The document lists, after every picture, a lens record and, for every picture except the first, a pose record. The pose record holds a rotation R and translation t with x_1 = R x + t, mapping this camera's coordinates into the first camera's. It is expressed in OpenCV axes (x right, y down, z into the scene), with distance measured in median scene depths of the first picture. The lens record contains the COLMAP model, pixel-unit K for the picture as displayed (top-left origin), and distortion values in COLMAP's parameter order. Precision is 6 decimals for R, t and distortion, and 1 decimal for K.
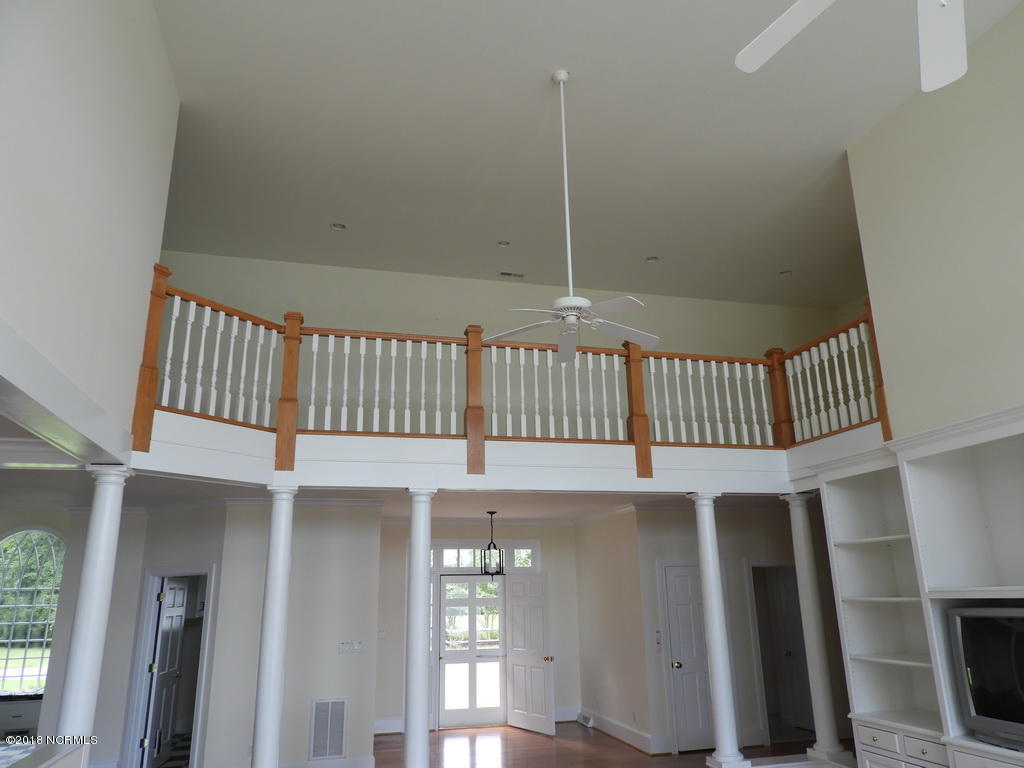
lens RADIAL K [[721.6, 0, 509.5], [0, 721.6, 386.5], [0, 0, 1]] dist [0.002578, -0.001888]
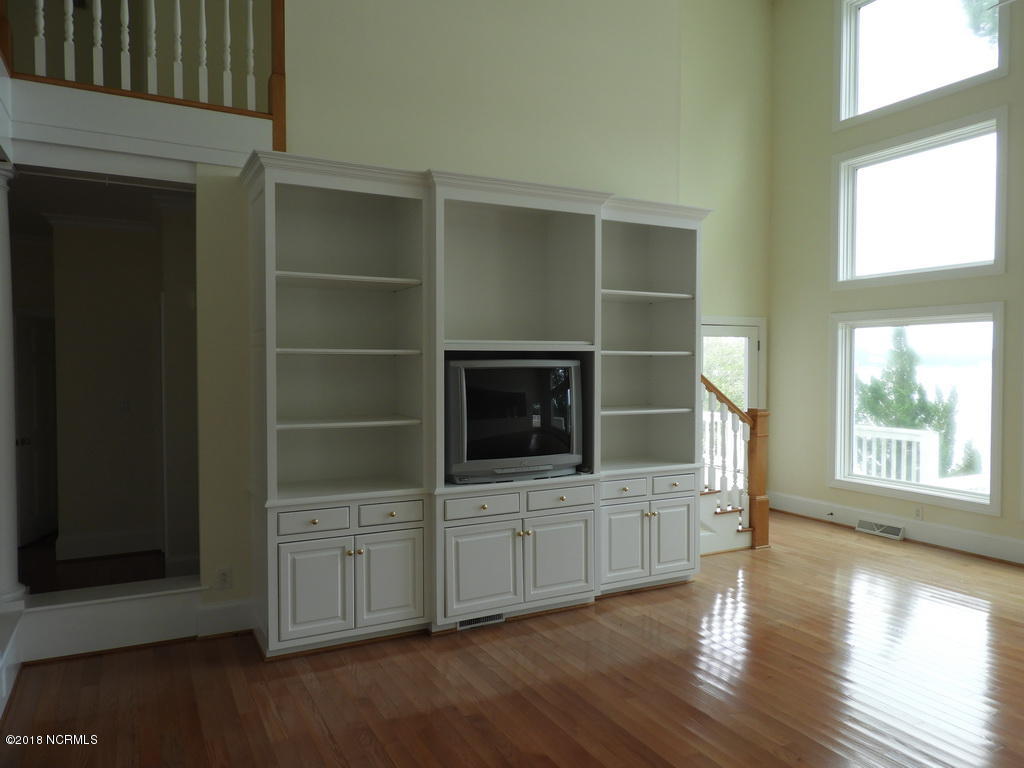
lens RADIAL K [[721.6, 0, 509.4], [0, 721.6, 378.4], [0, 0, 1]] dist [0.002578, -0.001888]
pose [[-0.236236, 0.000680, 0.971696, -0.217507], [-0.263597, 0.962457, -0.064758, 0.240044], [-0.935259, -0.271434, -0.227188, 0.735113]]
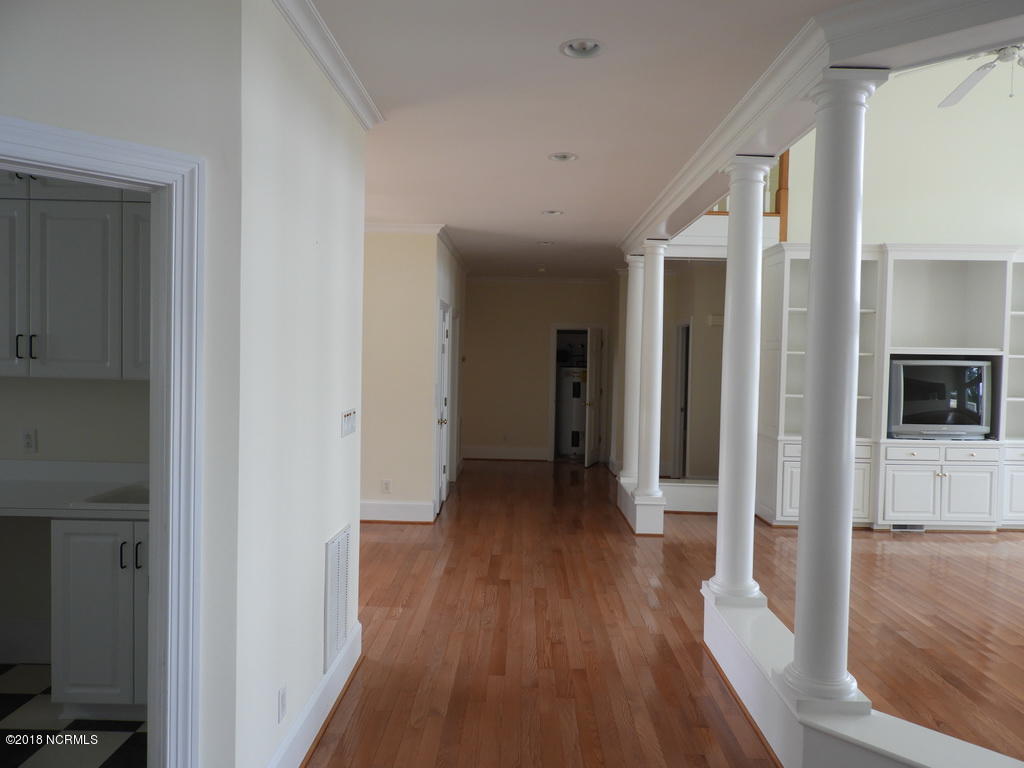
lens RADIAL K [[721.6, 0, 514.5], [0, 721.6, 383.0], [0, 0, 1]] dist [0.002578, -0.001888]
pose [[0.252350, -0.006857, 0.967612, -0.684312], [-0.290854, 0.953194, 0.082608, 0.296820], [-0.922889, -0.302280, 0.238544, 0.877299]]
